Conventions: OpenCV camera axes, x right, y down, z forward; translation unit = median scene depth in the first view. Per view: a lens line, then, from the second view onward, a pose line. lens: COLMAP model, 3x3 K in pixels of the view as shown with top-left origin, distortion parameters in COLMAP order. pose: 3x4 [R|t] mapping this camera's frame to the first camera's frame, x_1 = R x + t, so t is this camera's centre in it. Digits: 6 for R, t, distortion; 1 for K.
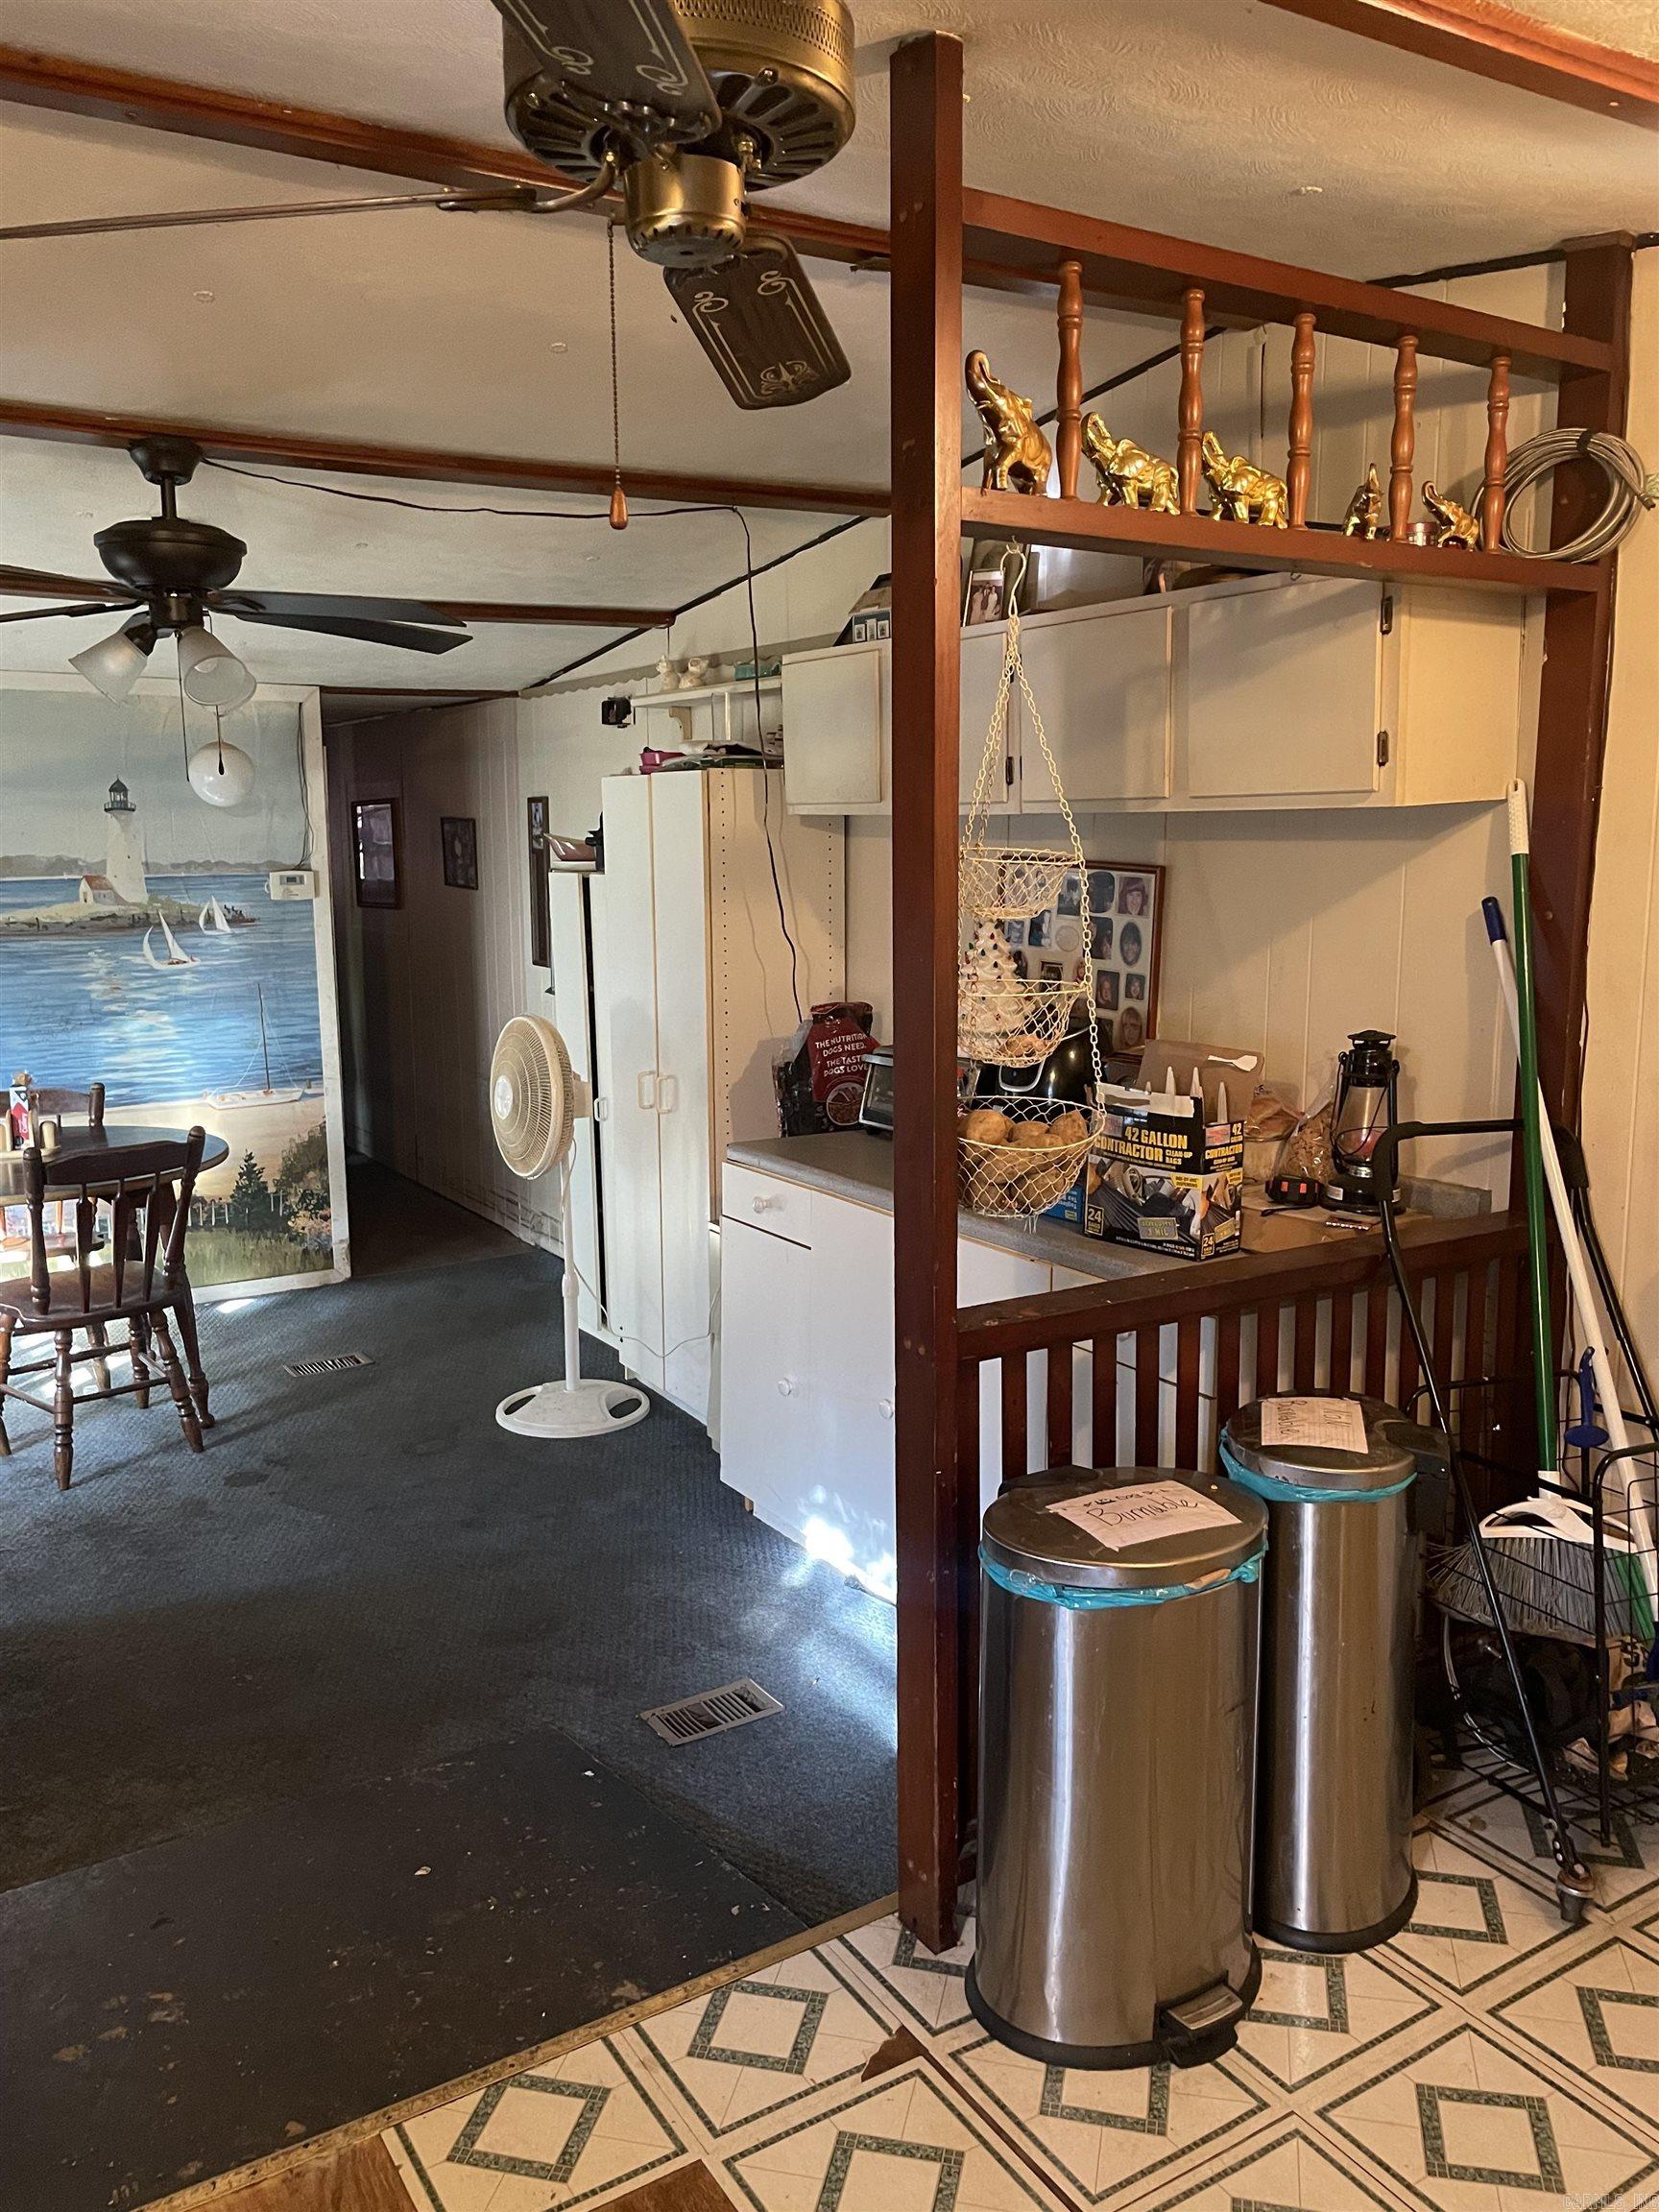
lens RADIAL K [[1668.9, 0, 832.1], [0, 1668.9, 1116.4], [0, 0, 1]] dist [0.074958, -0.092198]
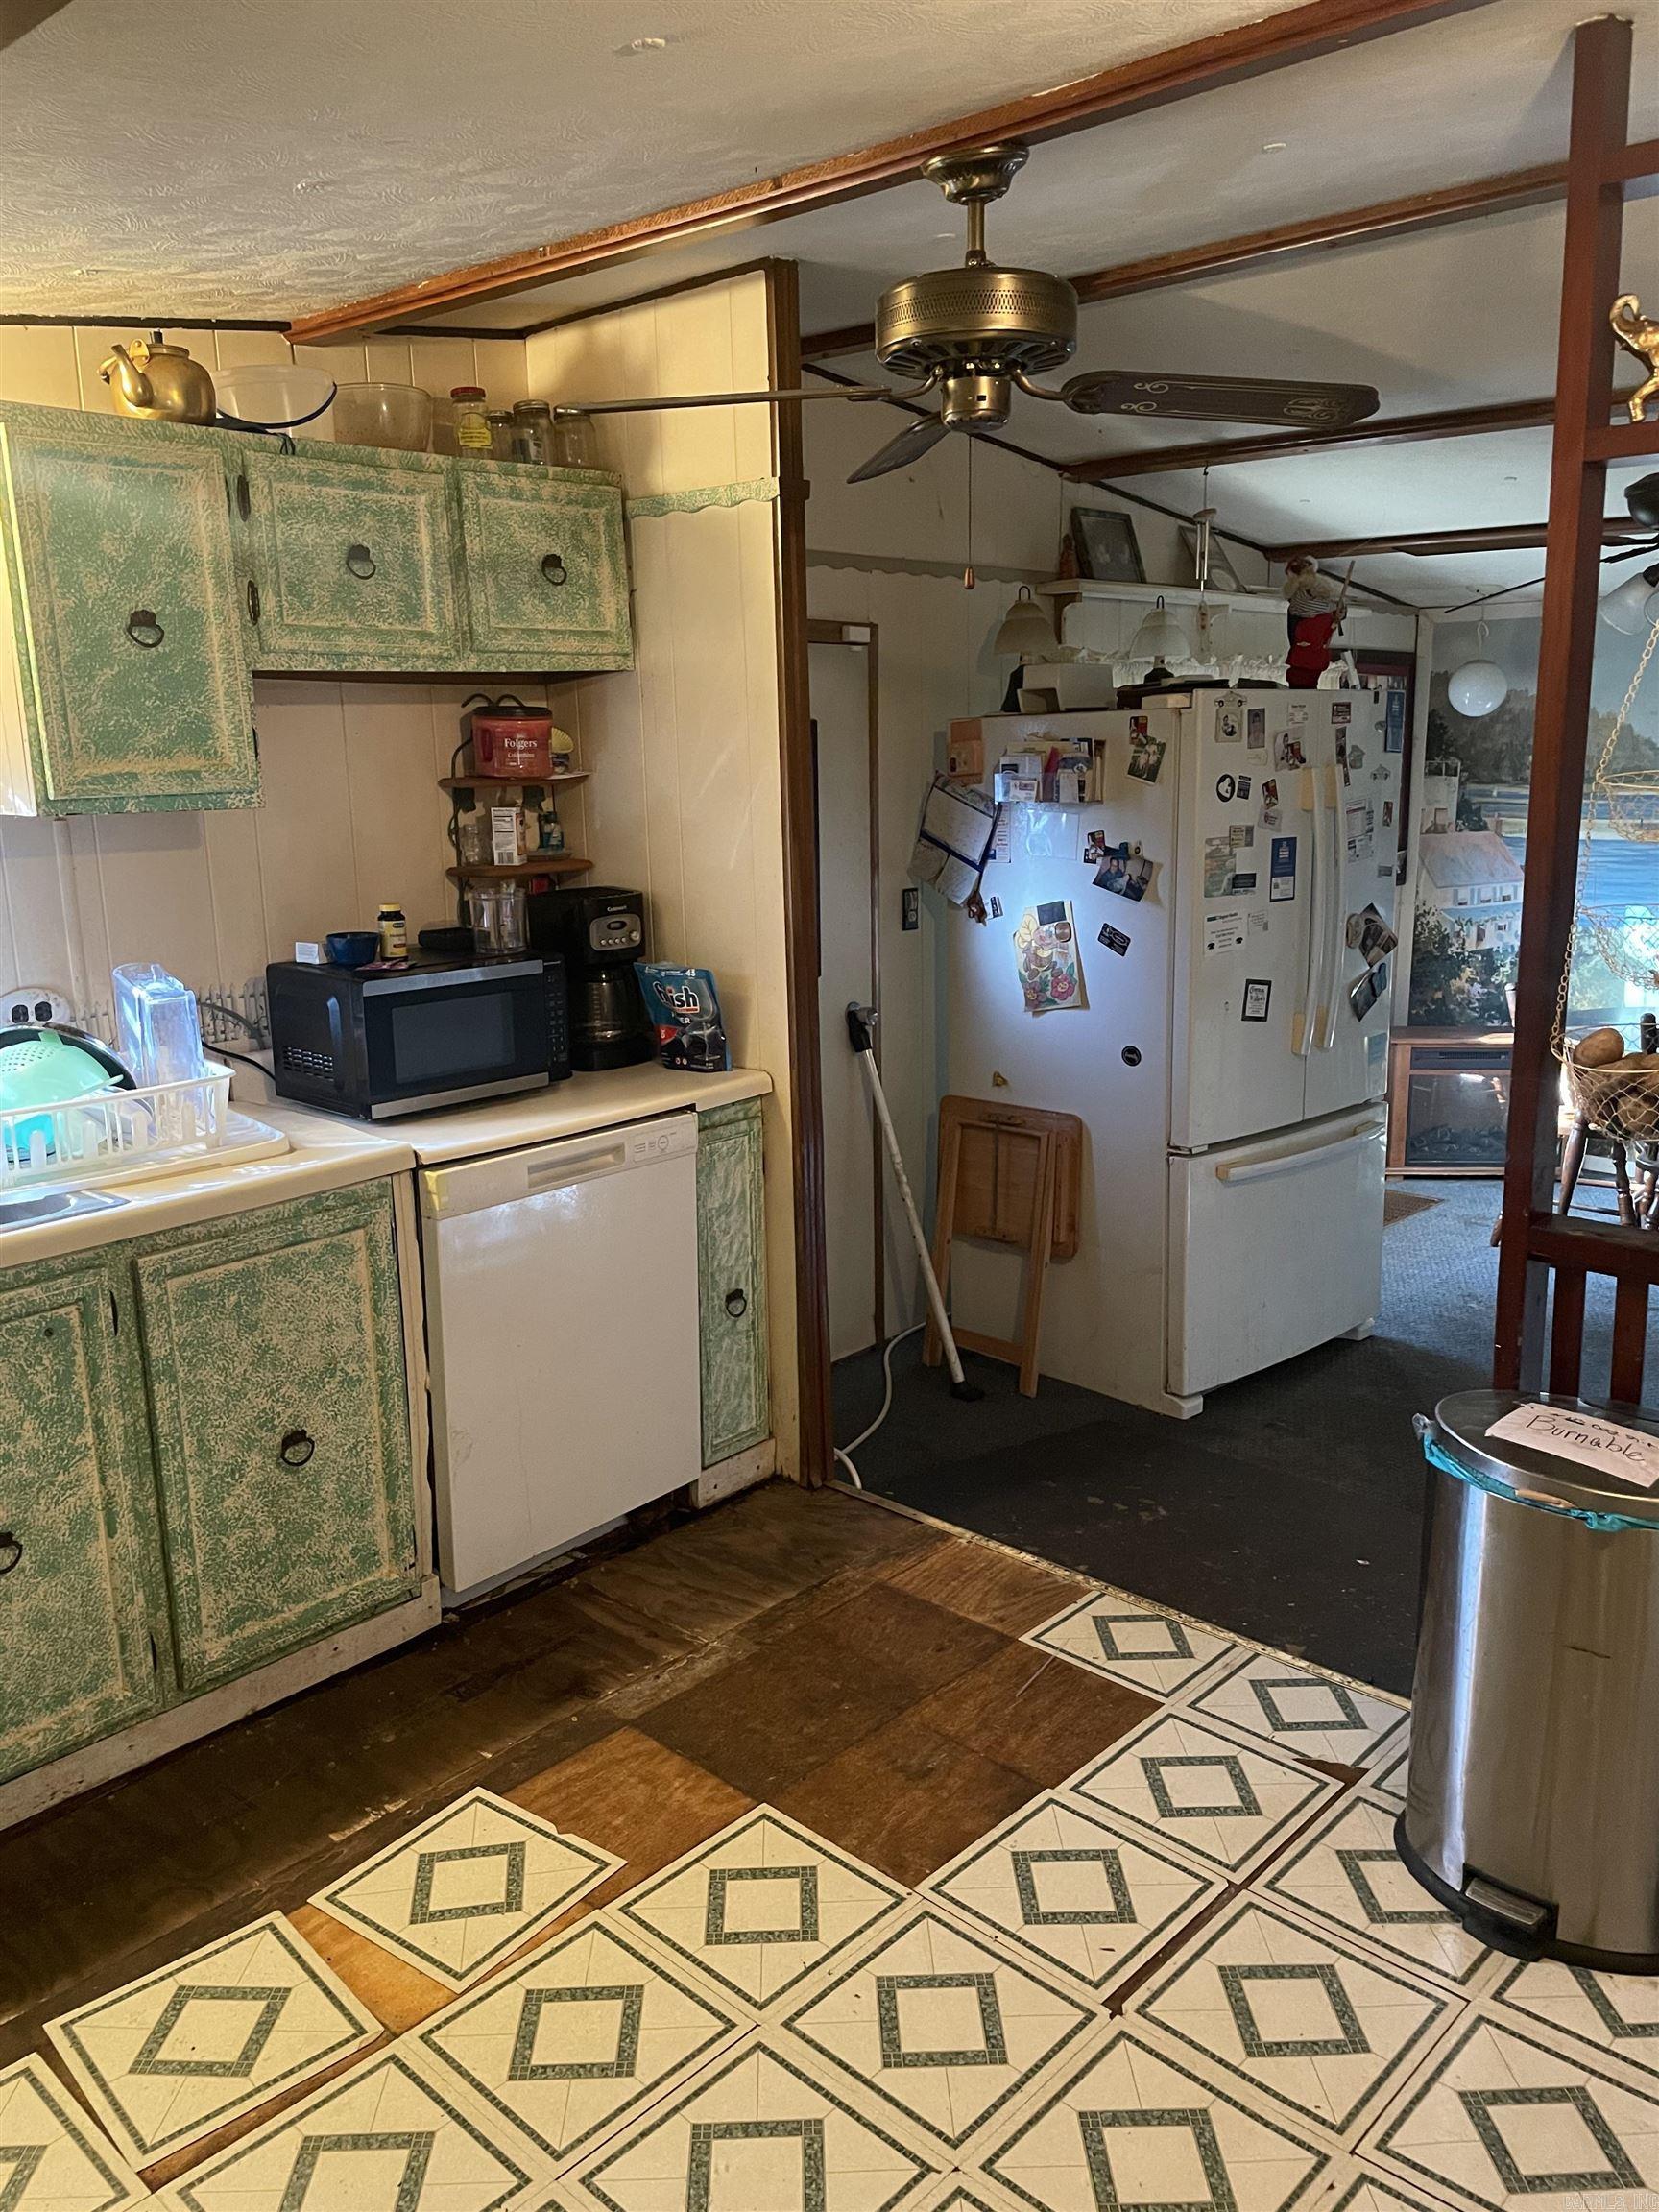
lens RADIAL K [[1668.9, 0, 820.8], [0, 1668.9, 1108.9], [0, 0, 1]] dist [0.074958, -0.092198]
pose [[0.250128, 0.206740, -0.945883, 0.905844], [-0.150548, 0.973360, 0.172934, -0.058007], [0.956437, 0.099145, 0.274589, 0.241250]]
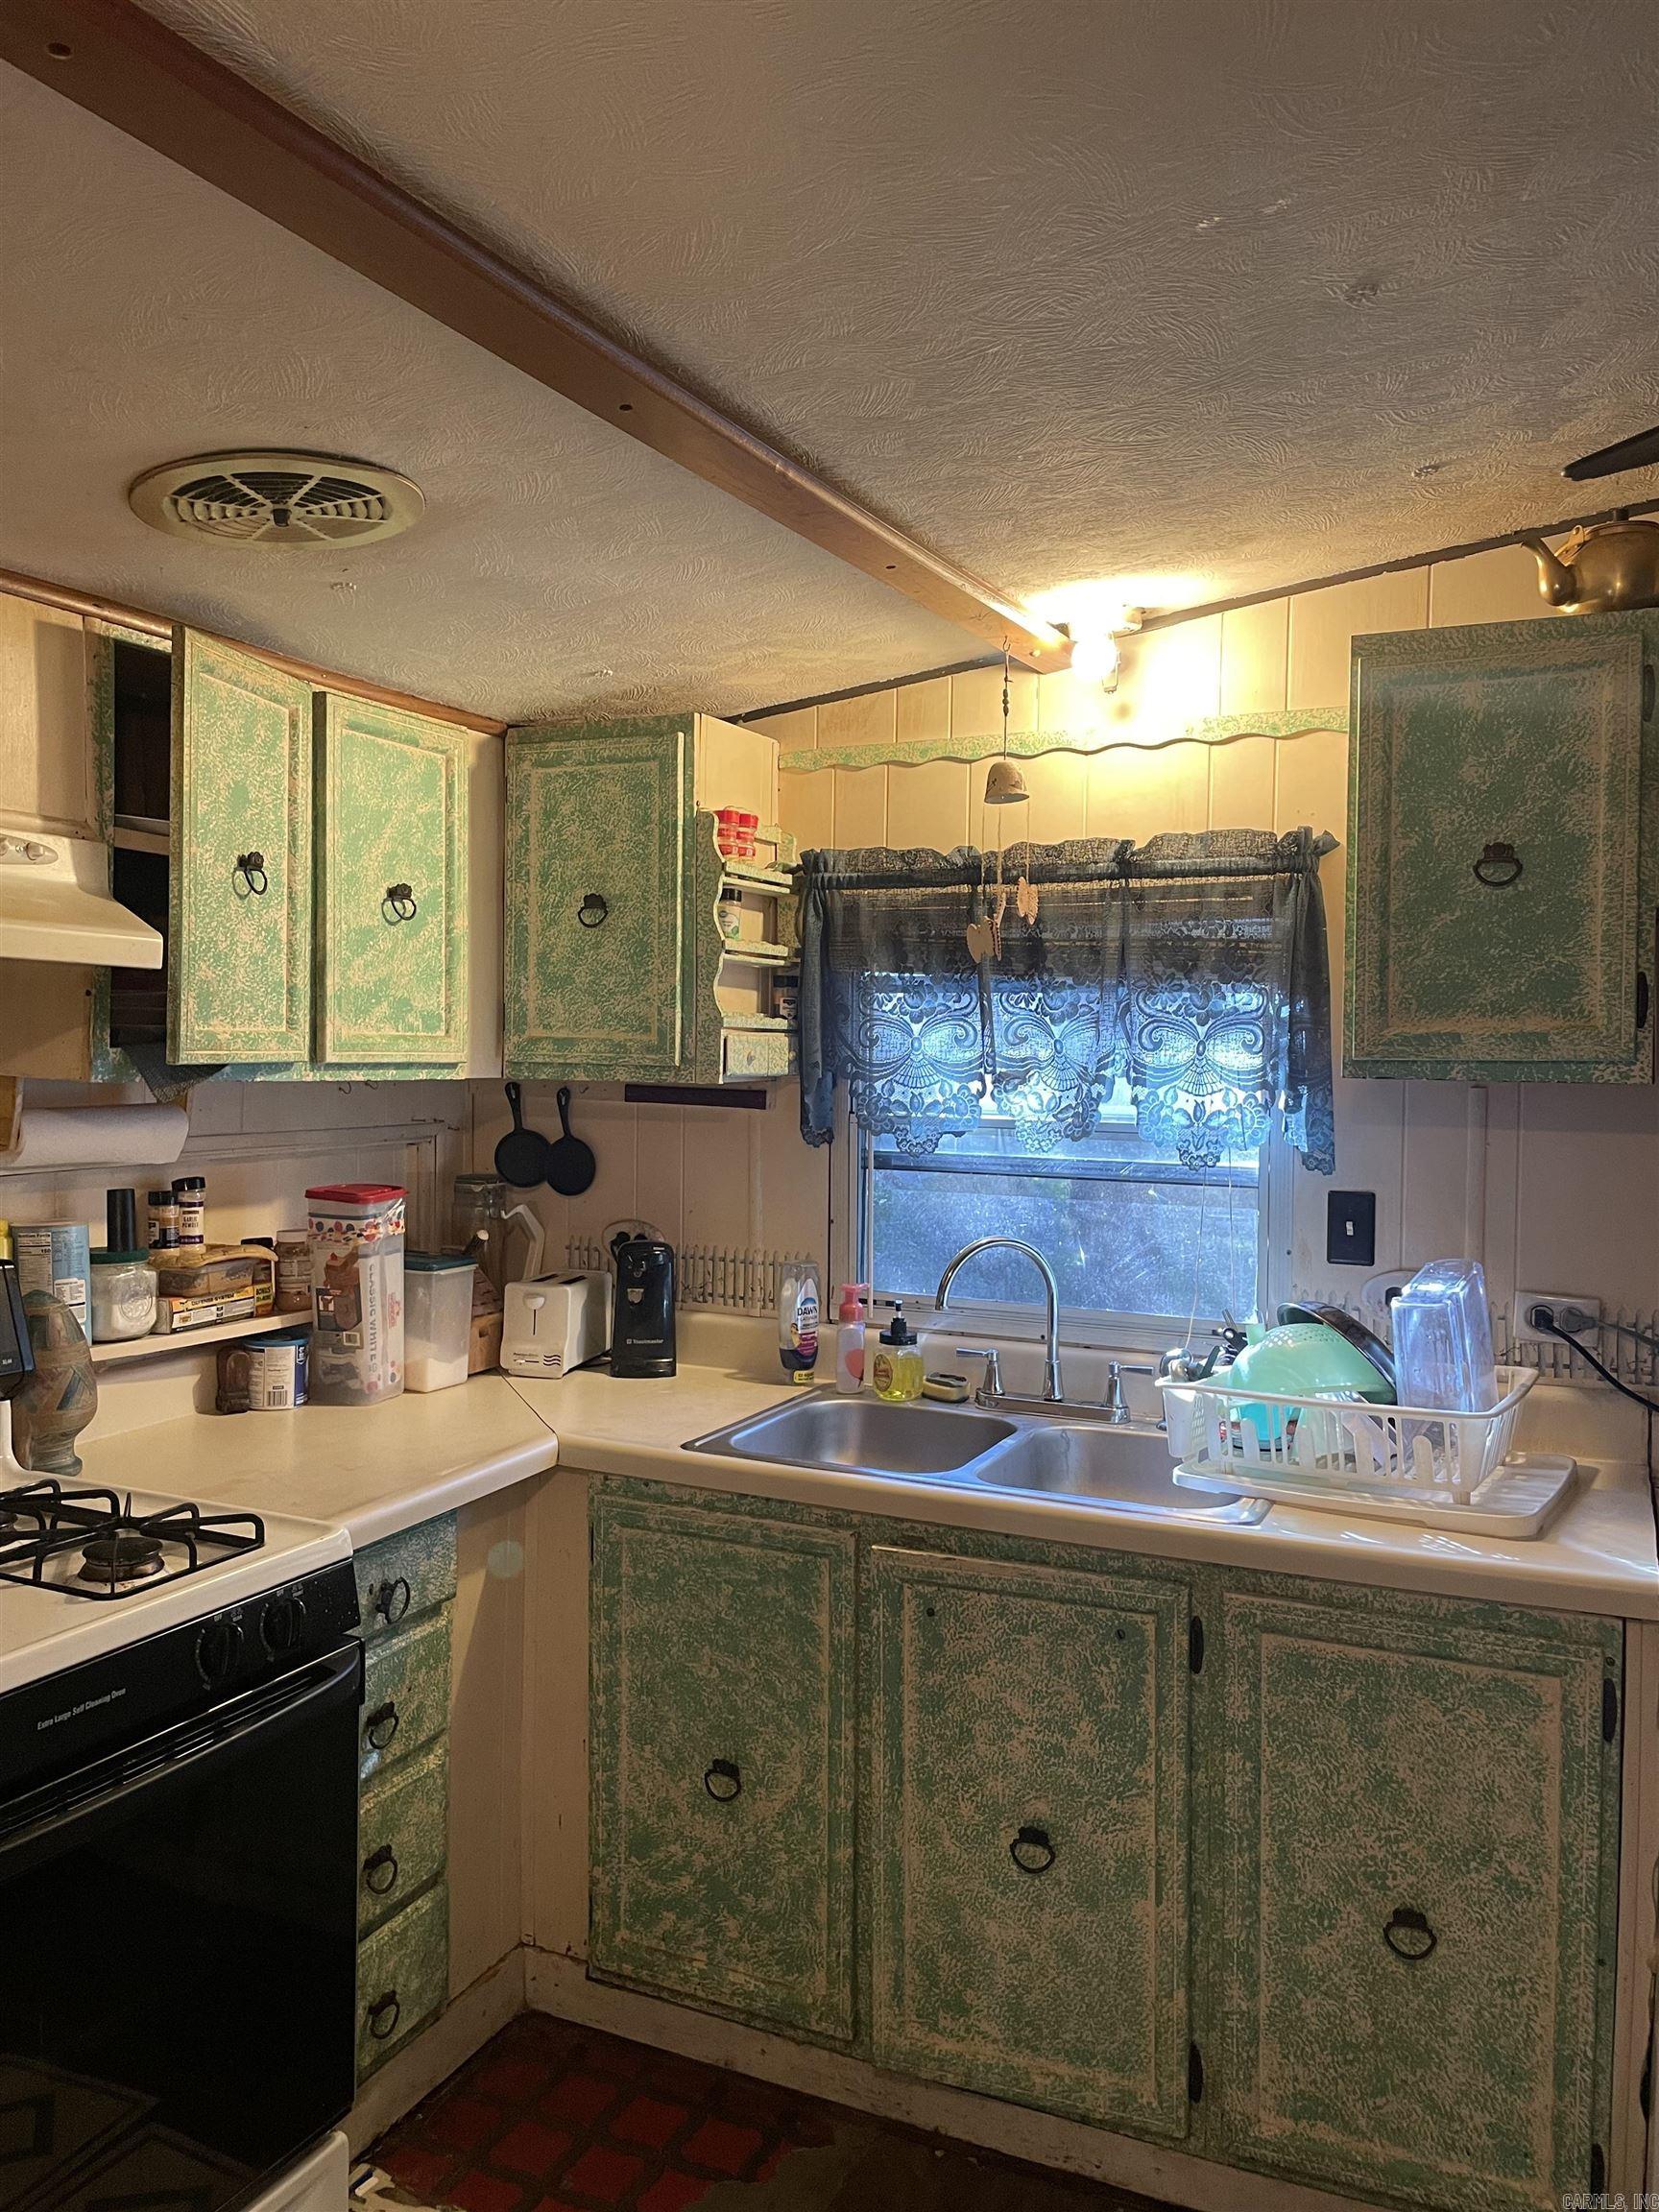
lens RADIAL K [[1668.9, 0, 816.6], [0, 1668.9, 1102.4], [0, 0, 1]] dist [0.074958, -0.092198]
pose [[-0.847037, 0.020326, -0.531144, 0.460468], [-0.096432, 0.976810, 0.191164, -0.122958], [0.522713, 0.213142, -0.825434, 0.707386]]
